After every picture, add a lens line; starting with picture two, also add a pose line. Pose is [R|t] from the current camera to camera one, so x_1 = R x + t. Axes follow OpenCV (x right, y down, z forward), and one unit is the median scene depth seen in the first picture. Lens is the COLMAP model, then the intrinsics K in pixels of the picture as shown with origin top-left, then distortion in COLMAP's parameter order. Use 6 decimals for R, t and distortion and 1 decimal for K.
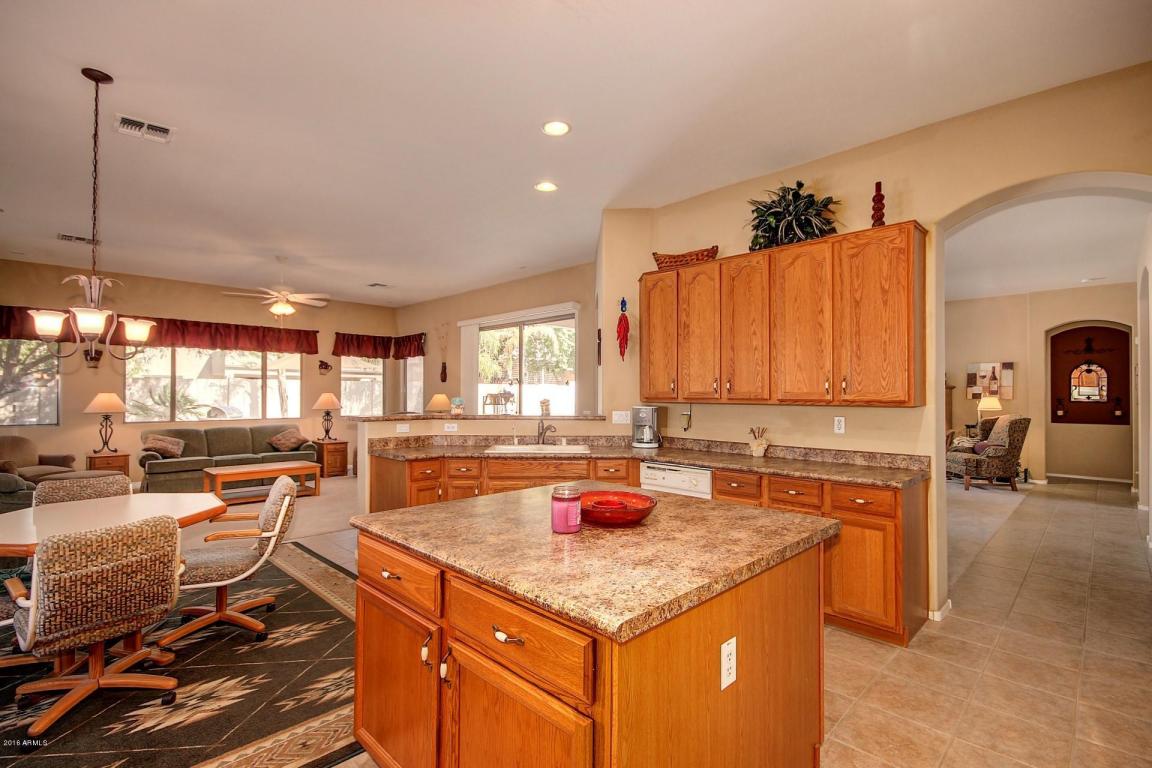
lens RADIAL K [[526.8, 0, 576.8], [0, 526.8, 388.2], [0, 0, 1]] dist [0.019062, -0.020861]
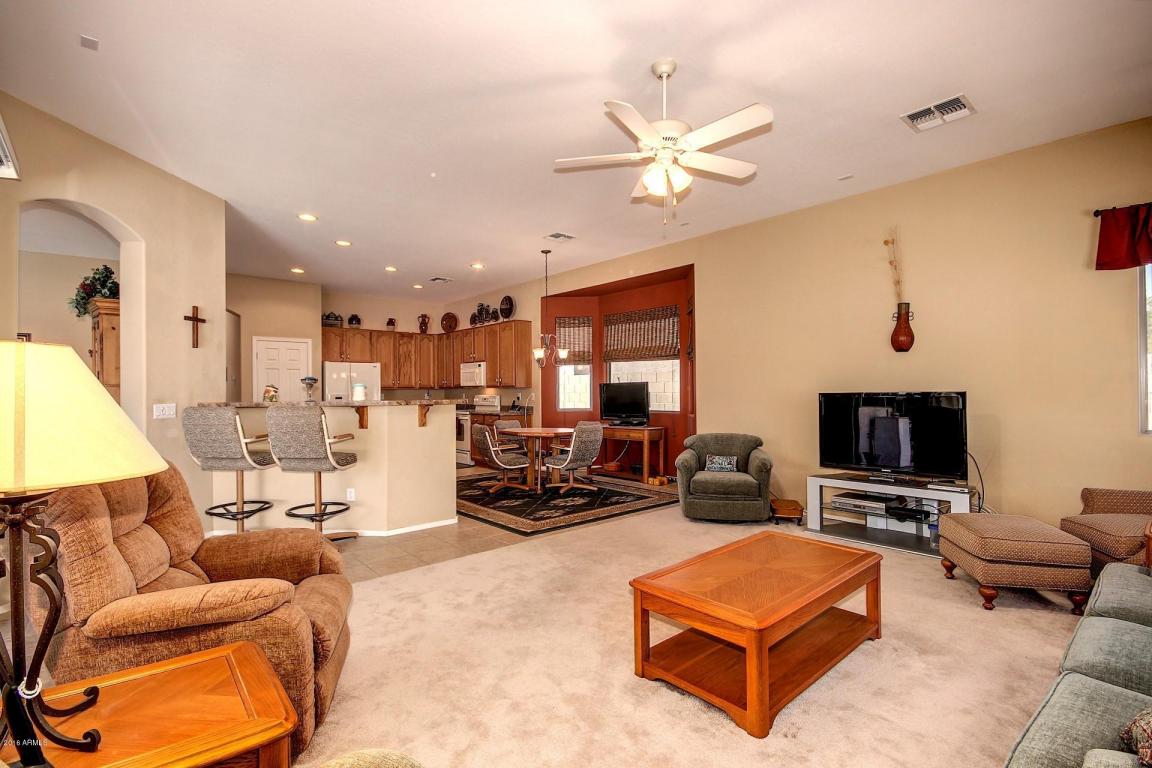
lens RADIAL K [[530.0, 0, 576.0], [0, 530.0, 385.8], [0, 0, 1]] dist [0.002498, -0.006256]
pose [[-0.997579, 0.004524, 0.069400, -0.806446], [0.003488, 0.999881, -0.015044, 0.043883], [-0.069460, -0.014765, -0.997475, 2.270647]]
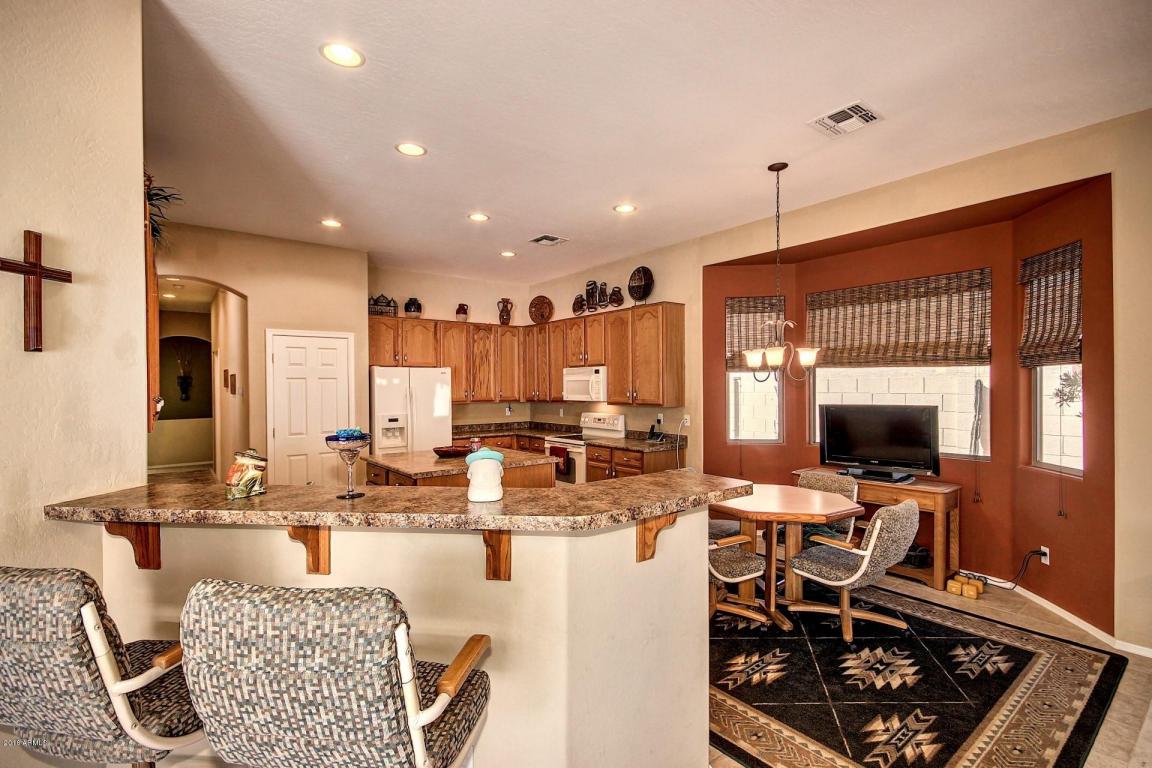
lens RADIAL K [[528.4, 0, 579.6], [0, 528.4, 390.1], [0, 0, 1]] dist [-0.001499, -0.000414]
pose [[-0.991749, 0.000984, 0.128191, -0.390846], [0.001088, 0.999999, 0.000738, -0.024953], [-0.128191, 0.000872, -0.991749, 1.565801]]
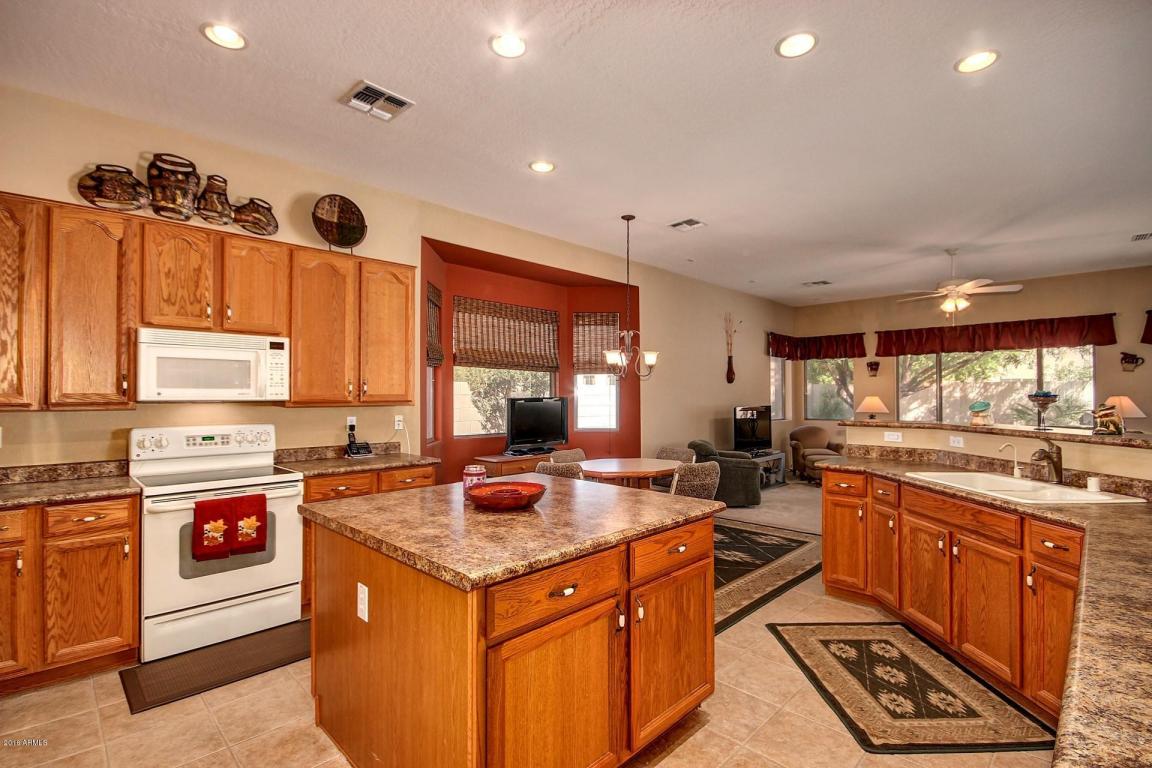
lens RADIAL K [[530.0, 0, 576.0], [0, 530.0, 385.8], [0, 0, 1]] dist [0.002498, -0.006256]
pose [[-0.000080, -0.024925, -0.999689, 0.570329], [0.010174, 0.999638, -0.024925, 0.011230], [0.999948, -0.010172, 0.000174, 0.539443]]
